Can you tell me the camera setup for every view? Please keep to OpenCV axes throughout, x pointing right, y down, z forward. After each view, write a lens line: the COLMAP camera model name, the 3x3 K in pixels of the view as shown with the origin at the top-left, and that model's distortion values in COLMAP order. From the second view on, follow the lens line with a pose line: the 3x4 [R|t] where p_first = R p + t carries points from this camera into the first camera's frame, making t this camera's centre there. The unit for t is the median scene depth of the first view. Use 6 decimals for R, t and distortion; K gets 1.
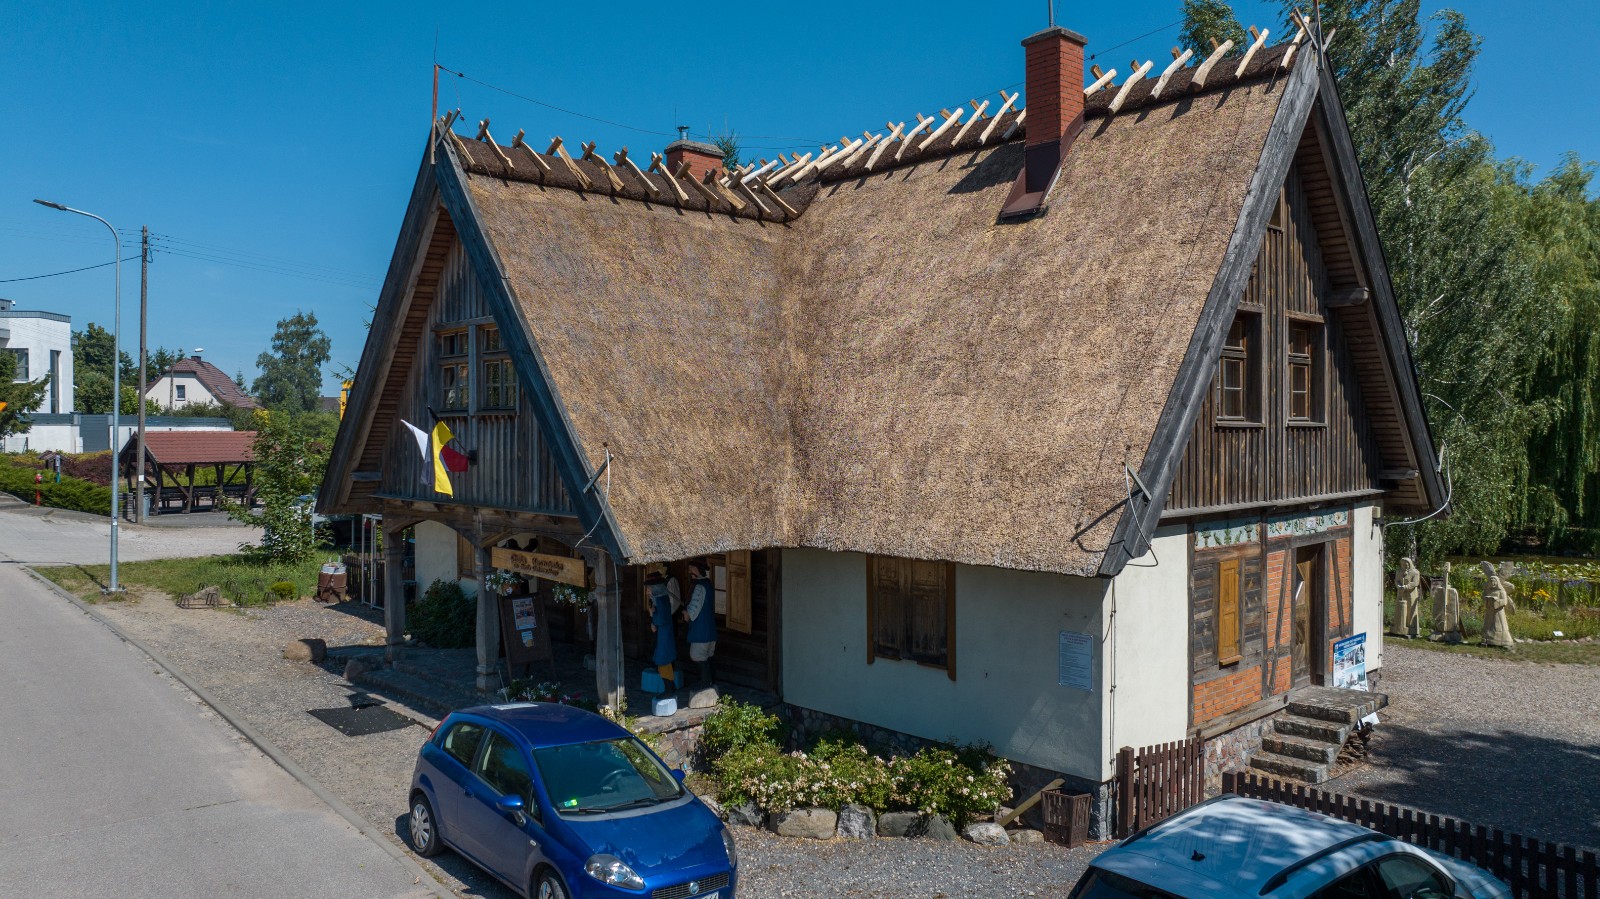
lens RADIAL K [[1128.3, 0, 800.0], [0, 1128.3, 449.5], [0, 0, 1]] dist [-0.007888, 0.000008]
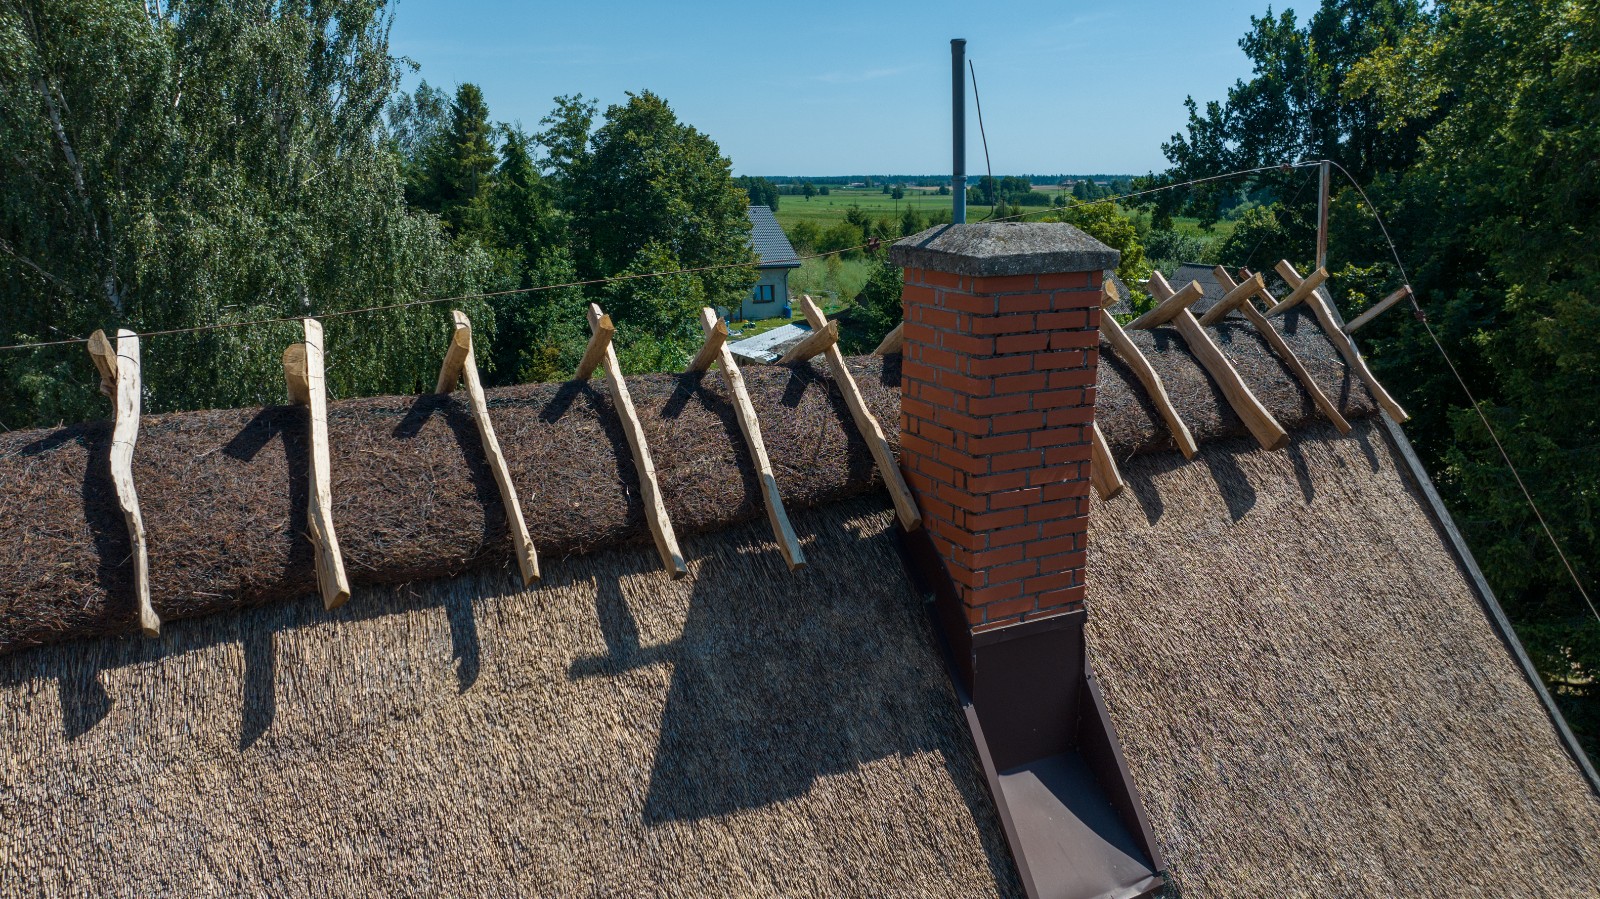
lens RADIAL K [[1128.3, 0, 800.0], [0, 1128.3, 449.5], [0, 0, 1]] dist [-0.007888, 0.000008]
pose [[0.257171, -0.221719, 0.940587, -0.076634], [0.017641, 0.974239, 0.224828, -0.418652], [-0.966205, -0.041227, 0.254458, 1.073867]]
